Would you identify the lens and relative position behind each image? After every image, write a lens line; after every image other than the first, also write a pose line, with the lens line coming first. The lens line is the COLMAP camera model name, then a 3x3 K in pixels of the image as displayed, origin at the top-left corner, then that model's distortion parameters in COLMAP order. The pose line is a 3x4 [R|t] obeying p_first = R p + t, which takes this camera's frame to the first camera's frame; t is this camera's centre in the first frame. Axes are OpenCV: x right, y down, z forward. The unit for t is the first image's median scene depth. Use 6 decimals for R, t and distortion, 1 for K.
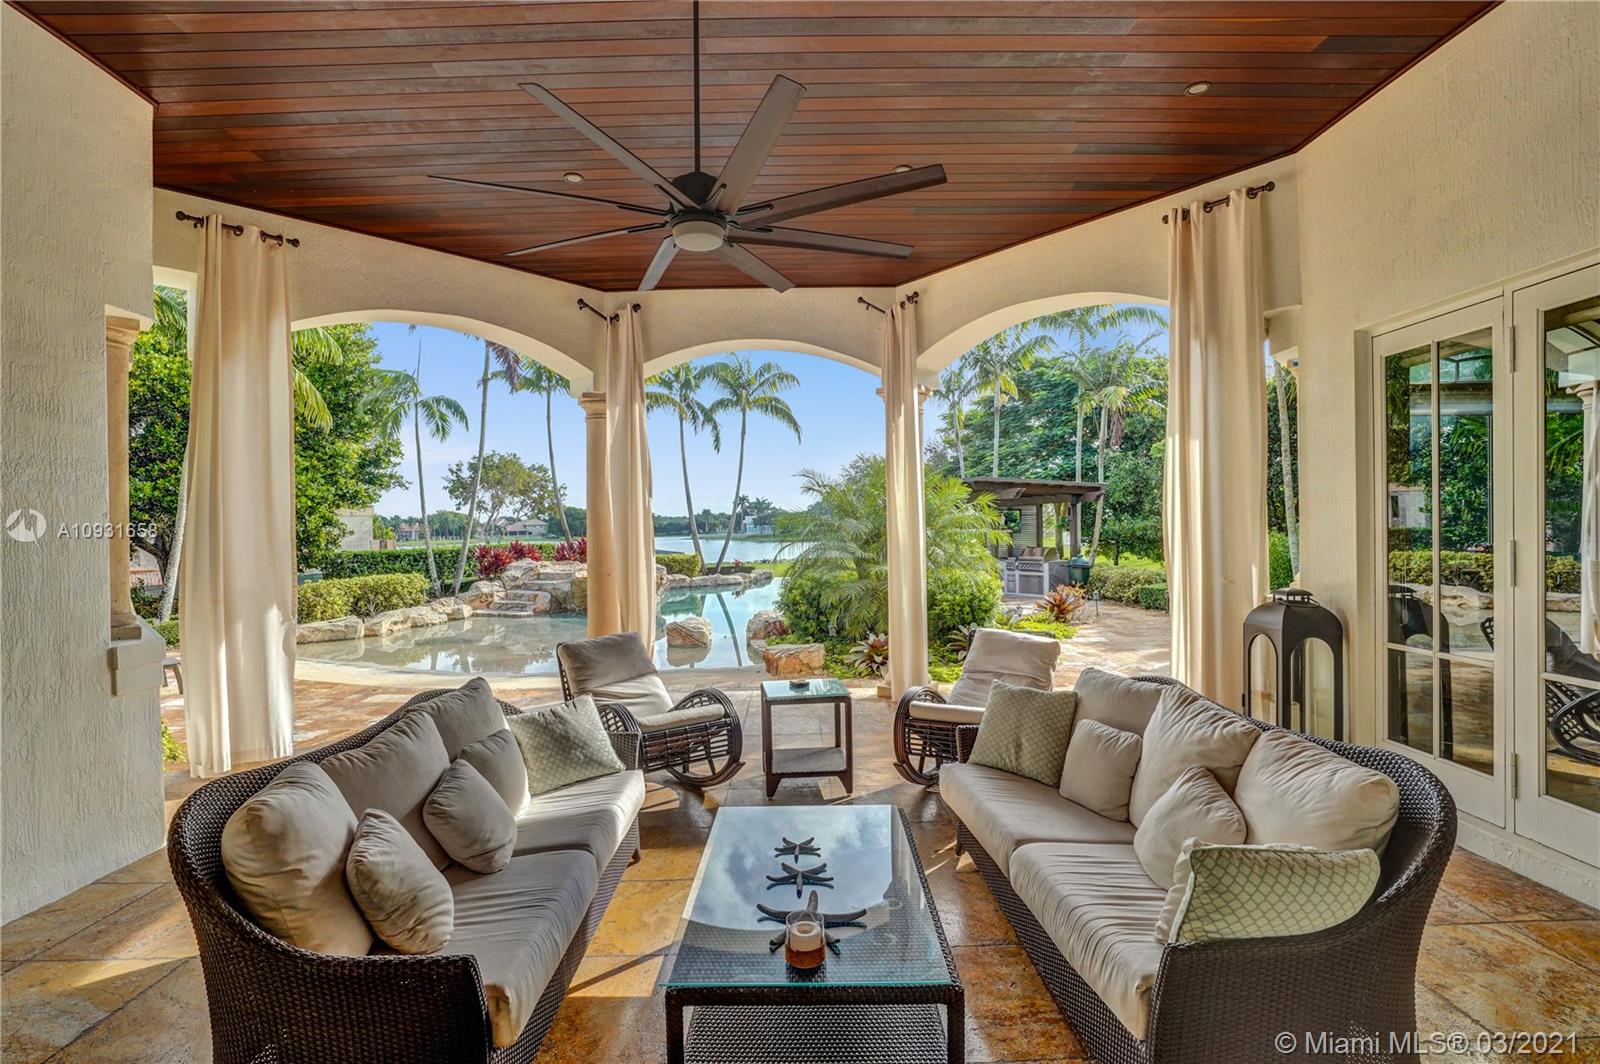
lens RADIAL K [[753.9, 0, 804.7], [0, 753.9, 528.7], [0, 0, 1]] dist [-0.081663, 0.041127]
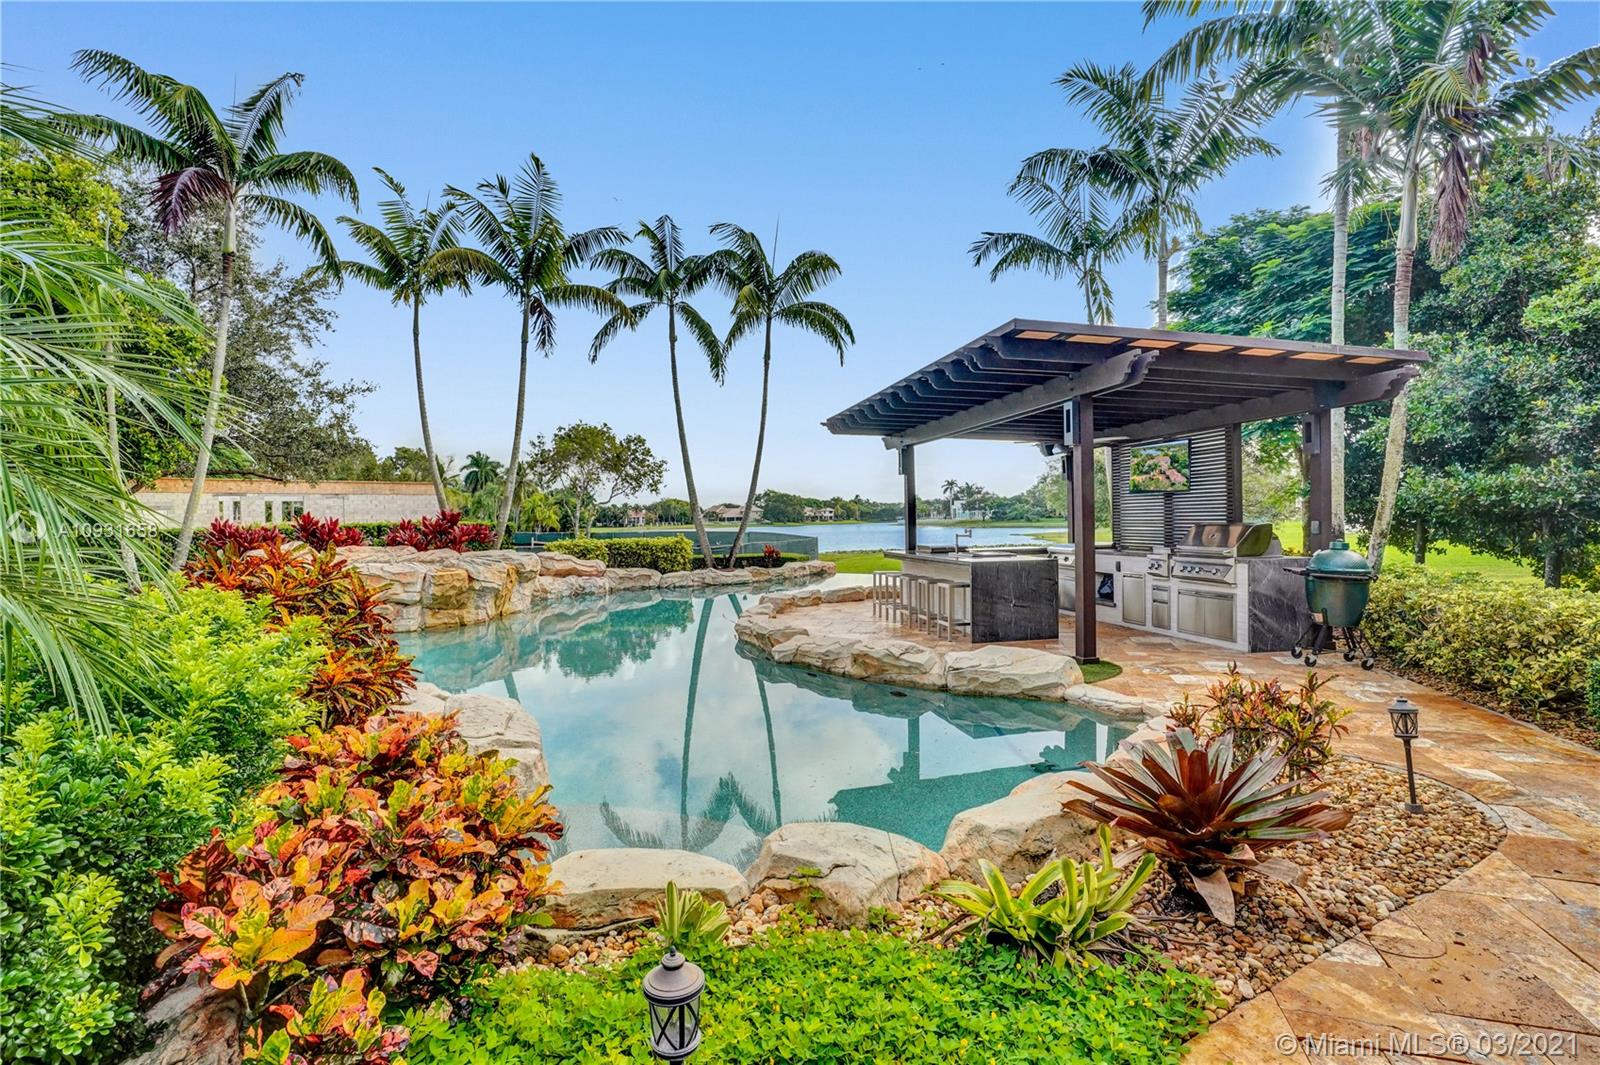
lens RADIAL K [[753.9, 0, 804.7], [0, 753.9, 529.2], [0, 0, 1]] dist [-0.081663, 0.041127]
pose [[0.958900, 0.002313, -0.283734, 0.150097], [0.003077, 0.999823, 0.018549, 0.014074], [0.283726, -0.018659, 0.958724, 0.398996]]
